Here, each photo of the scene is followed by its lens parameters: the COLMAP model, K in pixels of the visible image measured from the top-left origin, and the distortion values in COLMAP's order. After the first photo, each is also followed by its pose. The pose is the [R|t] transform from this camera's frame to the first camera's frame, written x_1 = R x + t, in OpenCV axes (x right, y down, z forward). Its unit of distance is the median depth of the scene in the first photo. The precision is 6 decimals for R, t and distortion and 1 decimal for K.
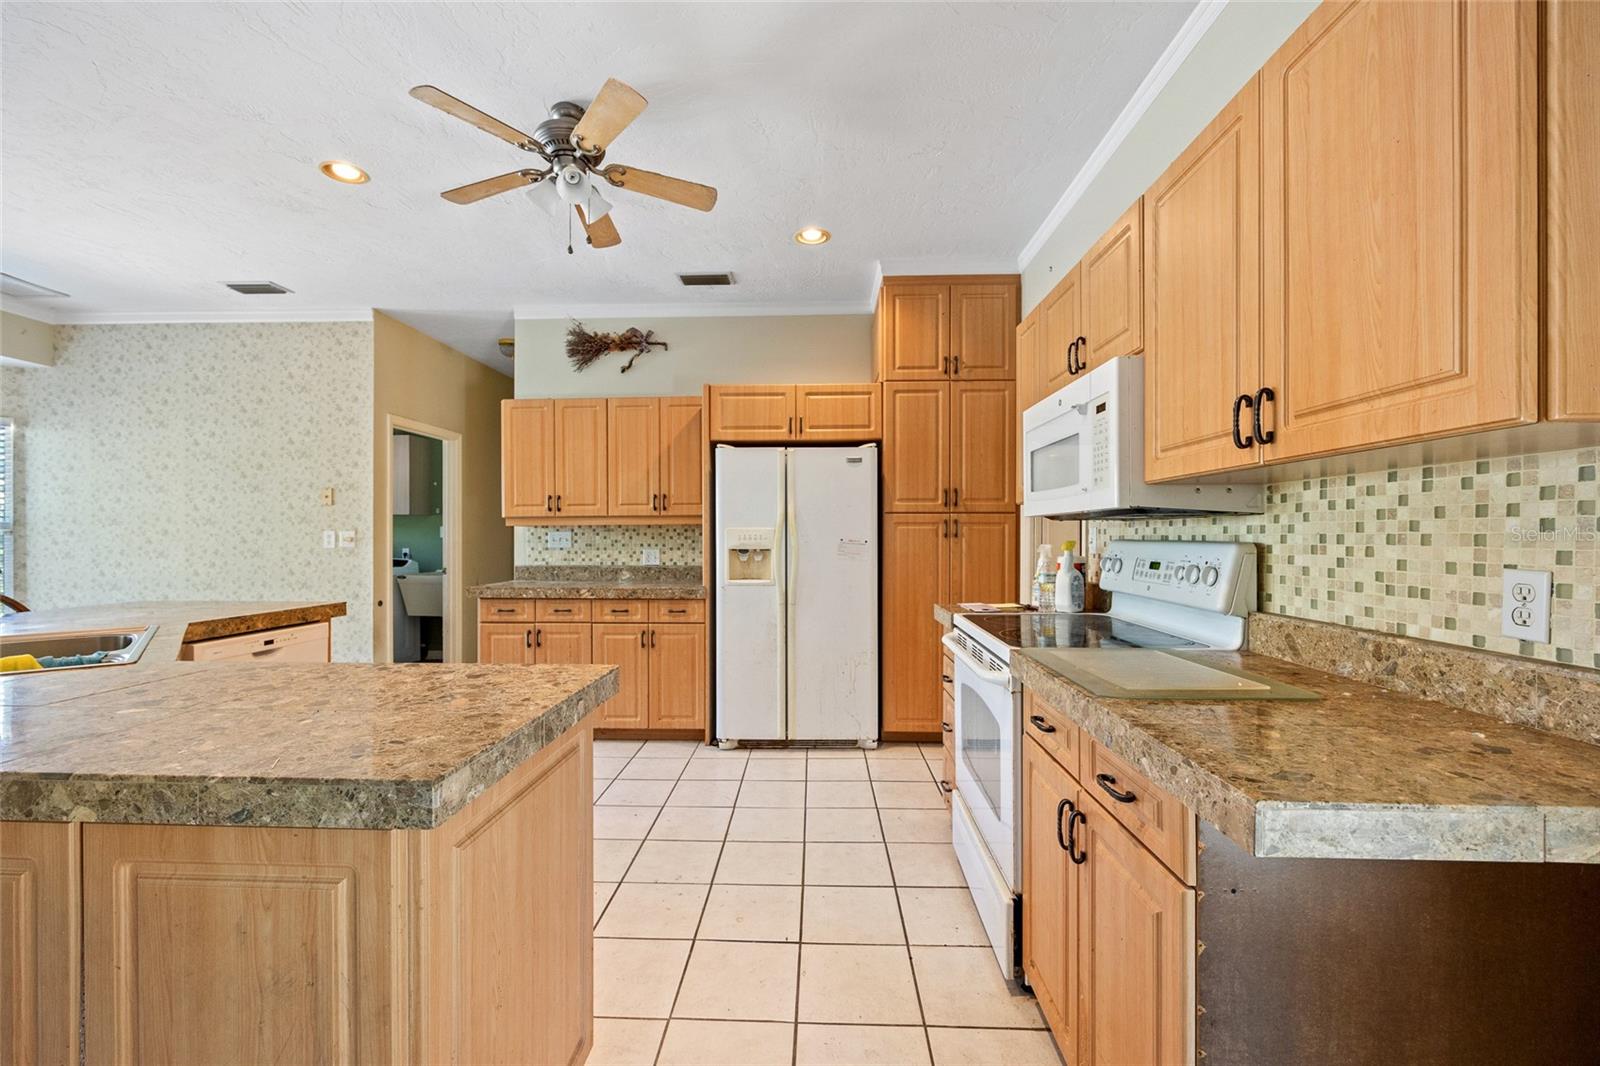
lens RADIAL K [[641.3, 0, 794.9], [0, 641.3, 541.6], [0, 0, 1]] dist [0.001156, -0.002948]
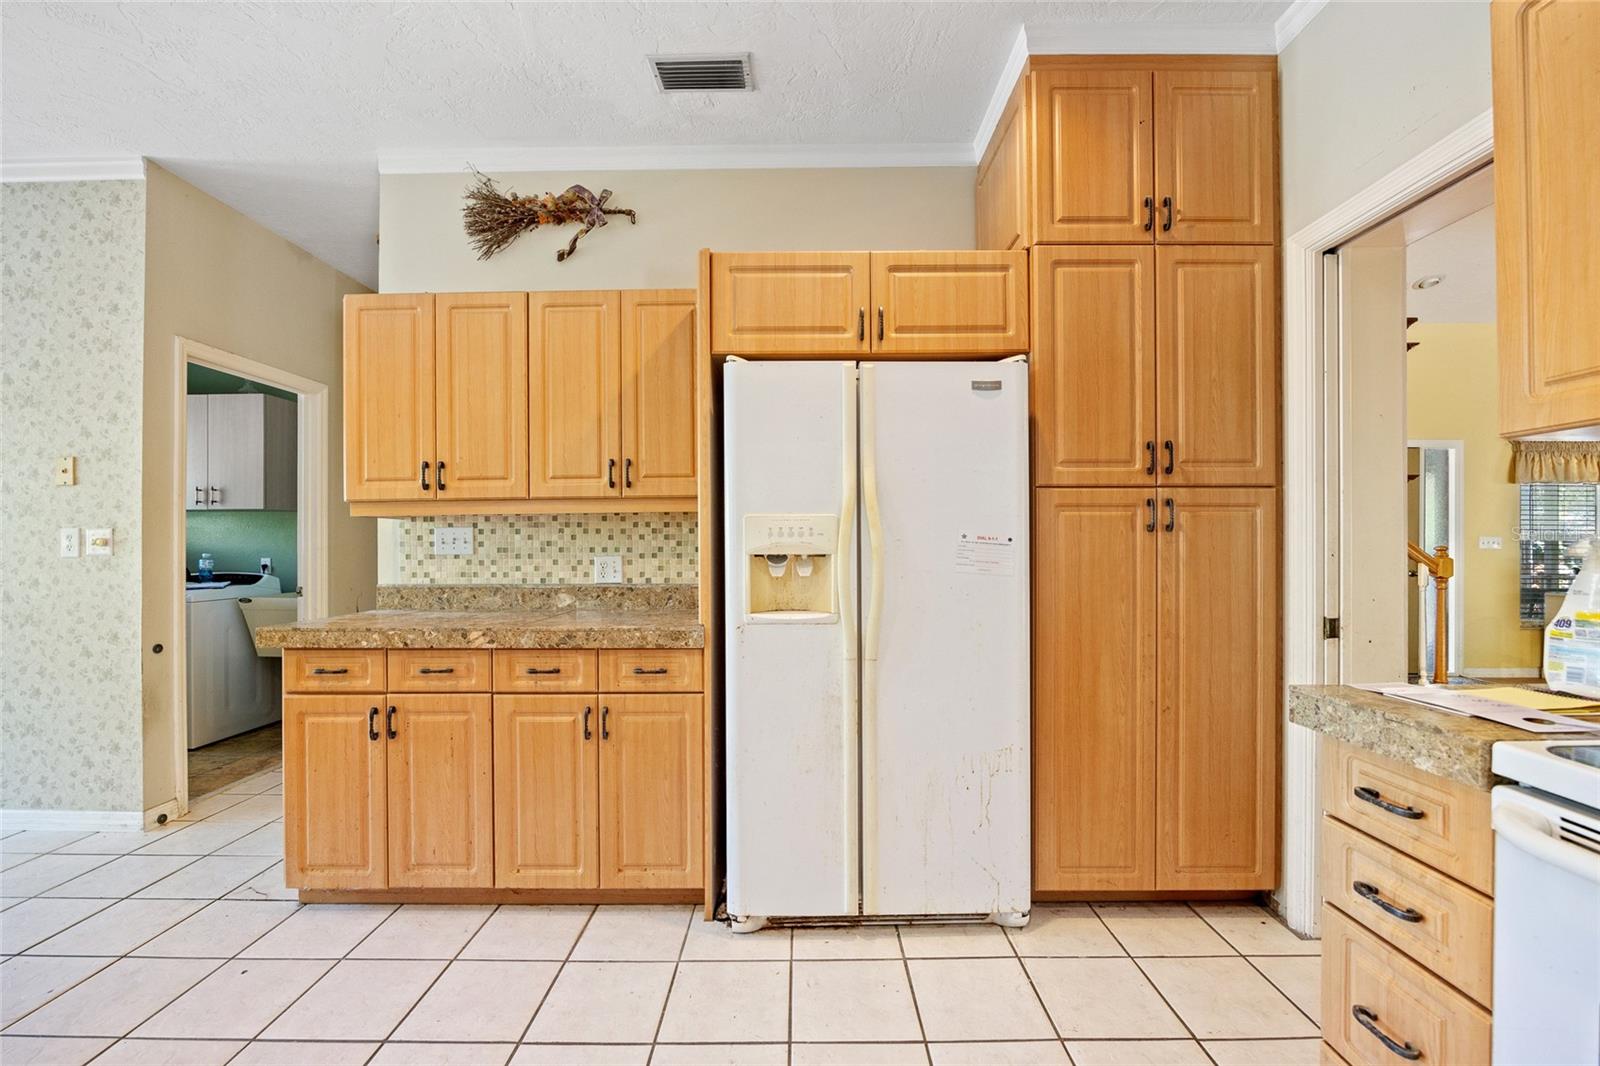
lens RADIAL K [[682.6, 0, 802.3], [0, 682.6, 545.5], [0, 0, 1]] dist [-0.014296, -0.000404]
pose [[0.999526, -0.003589, 0.030565, -0.073257], [0.003792, 0.999971, -0.006583, 0.007399], [-0.030540, 0.006696, 0.999511, 0.419171]]
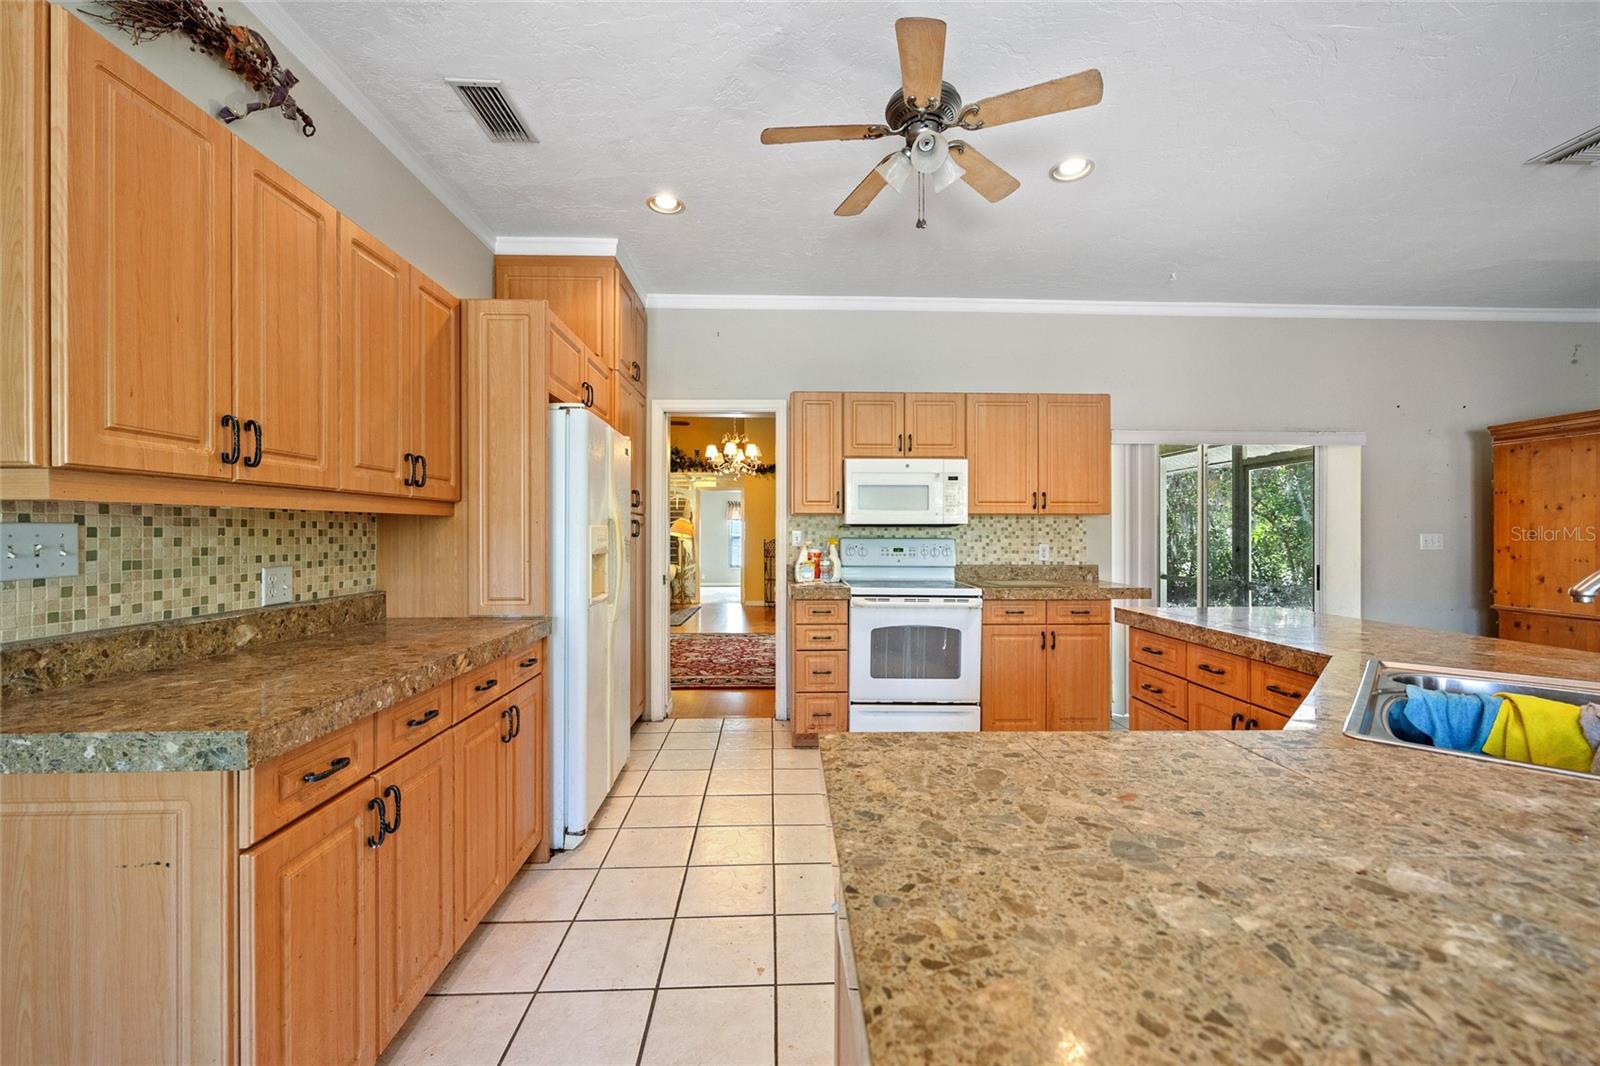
lens RADIAL K [[641.3, 0, 795.5], [0, 641.3, 534.6], [0, 0, 1]] dist [0.001156, -0.002948]
pose [[-0.071464, -0.000513, 0.997443, -0.790992], [0.008492, 0.999963, 0.001122, -0.009343], [-0.997407, 0.008551, -0.071457, 0.785711]]
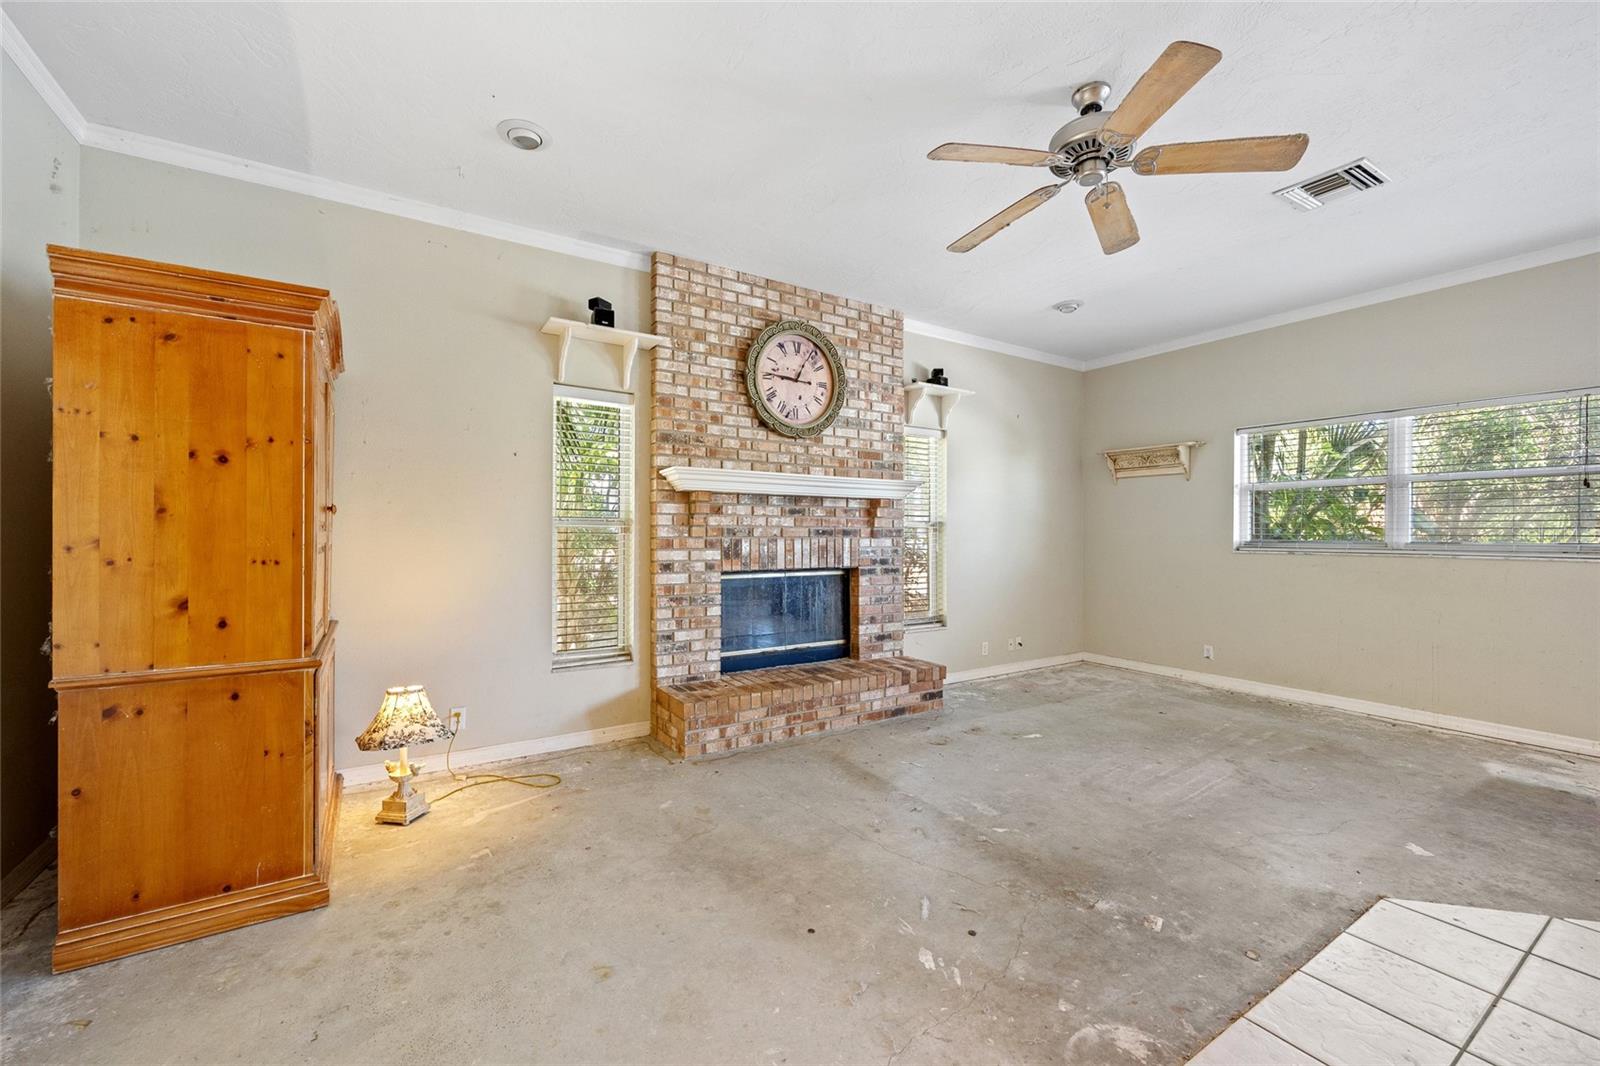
lens RADIAL K [[641.3, 0, 798.2], [0, 641.3, 535.0], [0, 0, 1]] dist [0.001156, -0.002948]
pose [[-0.823429, -0.003997, -0.567405, 0.027622], [-0.010488, 0.999912, 0.008177, 0.010965], [0.567323, 0.012685, -0.823398, 0.198723]]
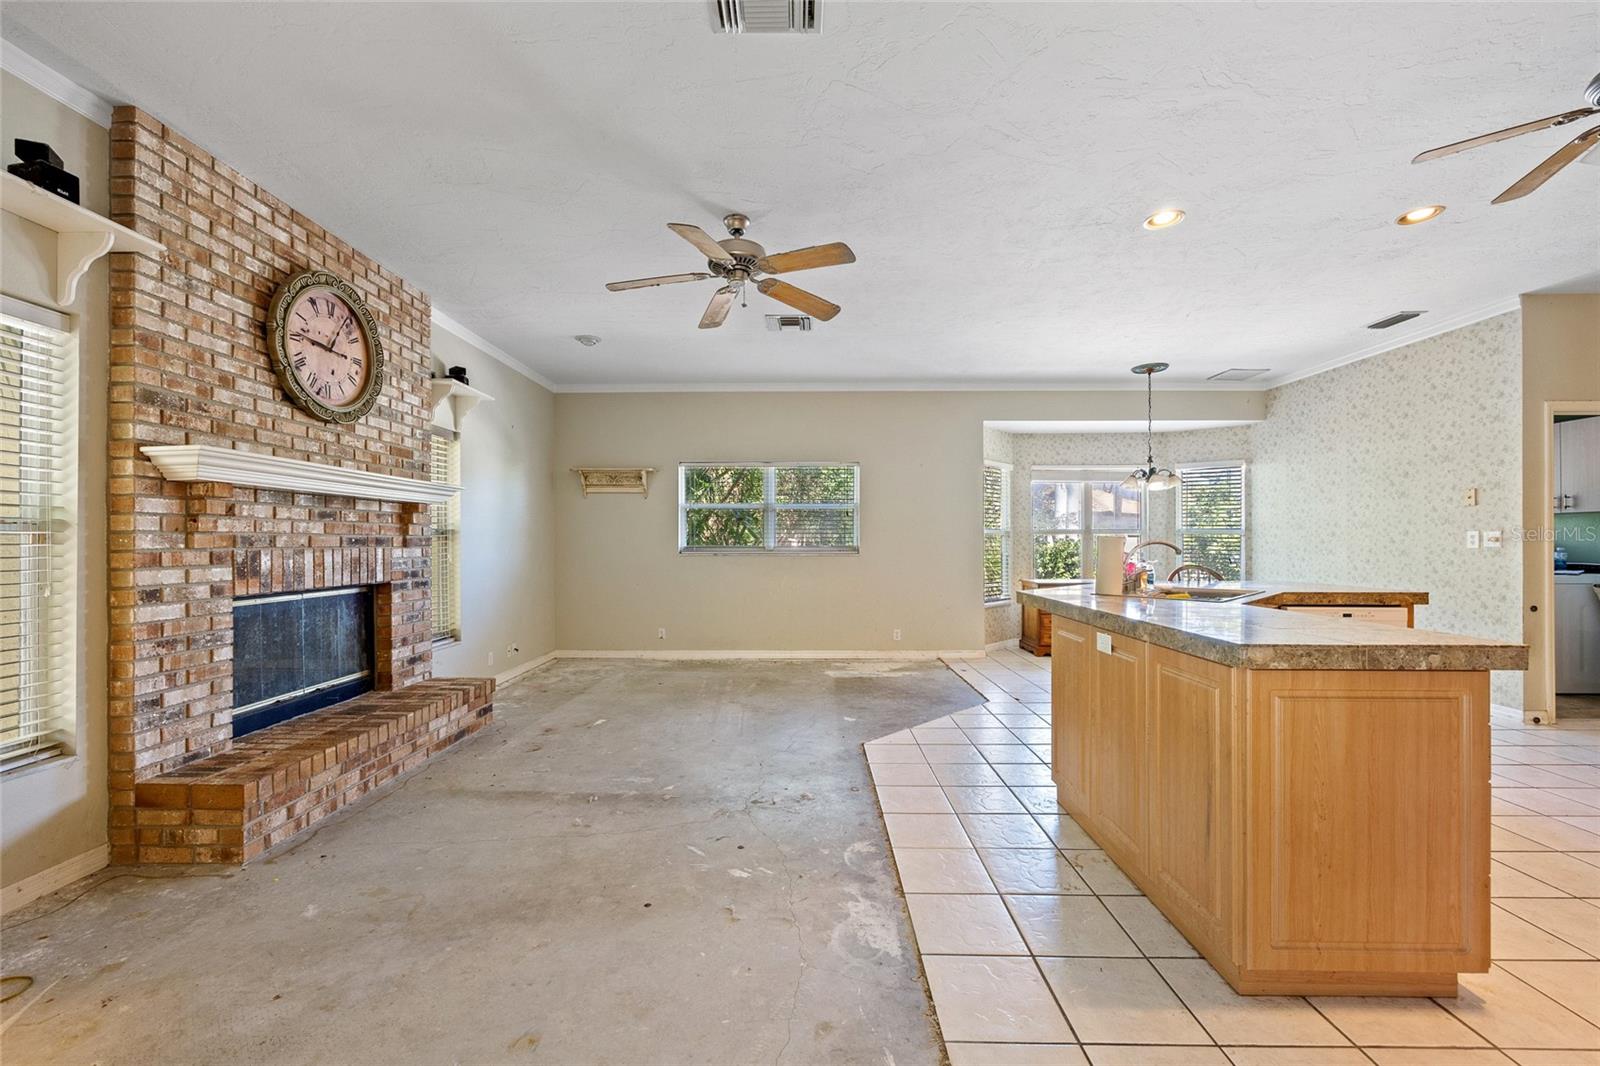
lens RADIAL K [[641.3, 0, 799.7], [0, 641.3, 536.8], [0, 0, 1]] dist [0.001156, -0.002948]
pose [[0.025978, -0.009188, -0.999620, 0.293241], [-0.008184, 0.999922, -0.009404, 0.012163], [0.999629, 0.008425, 0.025901, -0.093916]]
